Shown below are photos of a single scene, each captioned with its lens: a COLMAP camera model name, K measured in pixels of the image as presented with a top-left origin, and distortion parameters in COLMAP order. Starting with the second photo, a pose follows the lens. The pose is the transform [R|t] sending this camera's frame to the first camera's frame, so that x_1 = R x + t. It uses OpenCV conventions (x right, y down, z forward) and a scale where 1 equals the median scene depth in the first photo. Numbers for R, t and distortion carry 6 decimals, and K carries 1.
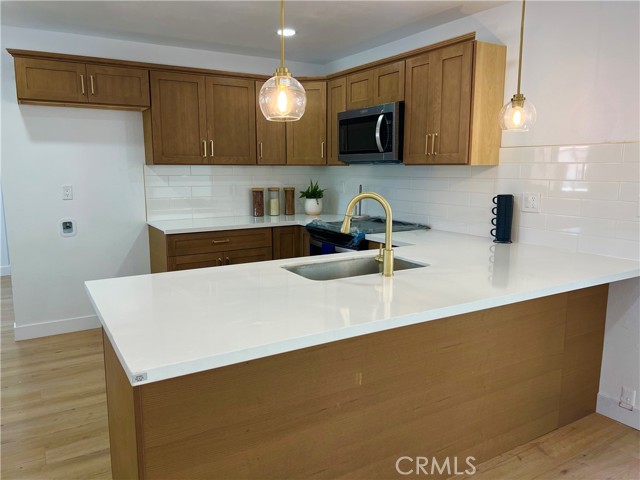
lens RADIAL K [[481.5, 0, 319.1], [0, 481.5, 237.6], [0, 0, 1]] dist [0.052827, -0.057024]
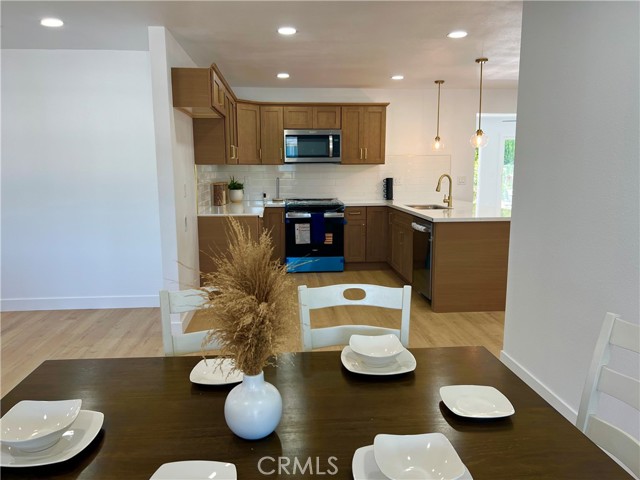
lens RADIAL K [[477.2, 0, 317.8], [0, 477.2, 238.8], [0, 0, 1]] dist [0.128762, -0.200781]
pose [[0.436715, -0.139714, 0.888684, -1.386930], [0.137392, 0.986636, 0.087597, -0.041434], [-0.889046, 0.083843, 0.450074, 0.272760]]
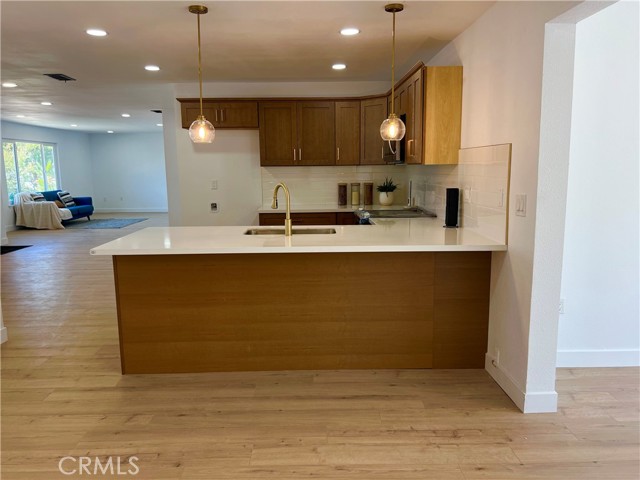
lens RADIAL K [[477.2, 0, 317.8], [0, 477.2, 238.8], [0, 0, 1]] dist [0.128762, -0.200781]
pose [[0.864076, 0.066155, -0.498995, 0.569891], [-0.063000, 0.997744, 0.023184, 0.025655], [0.499404, 0.011404, 0.866294, -0.179479]]
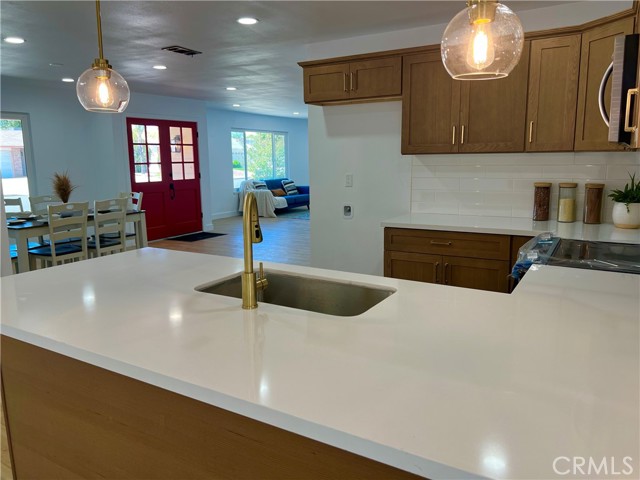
lens RADIAL K [[481.5, 0, 319.1], [0, 481.5, 237.6], [0, 0, 1]] dist [0.052827, -0.057024]
pose [[0.473868, 0.141690, -0.869122, 0.458972], [-0.117805, 0.988299, 0.096889, -0.062103], [0.872680, 0.056474, 0.485015, 0.408416]]
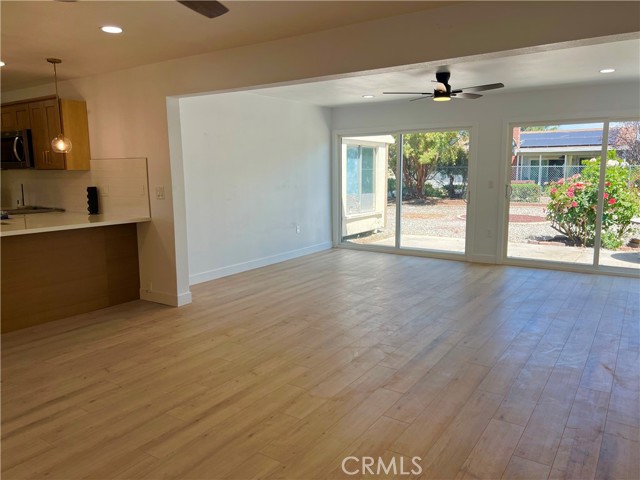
lens RADIAL K [[481.5, 0, 319.1], [0, 481.5, 237.6], [0, 0, 1]] dist [0.052827, -0.057024]
pose [[0.905139, -0.067959, 0.419648, 0.304447], [0.071624, 0.997407, 0.007037, 0.112664], [-0.419038, 0.023688, 0.907660, -0.738618]]
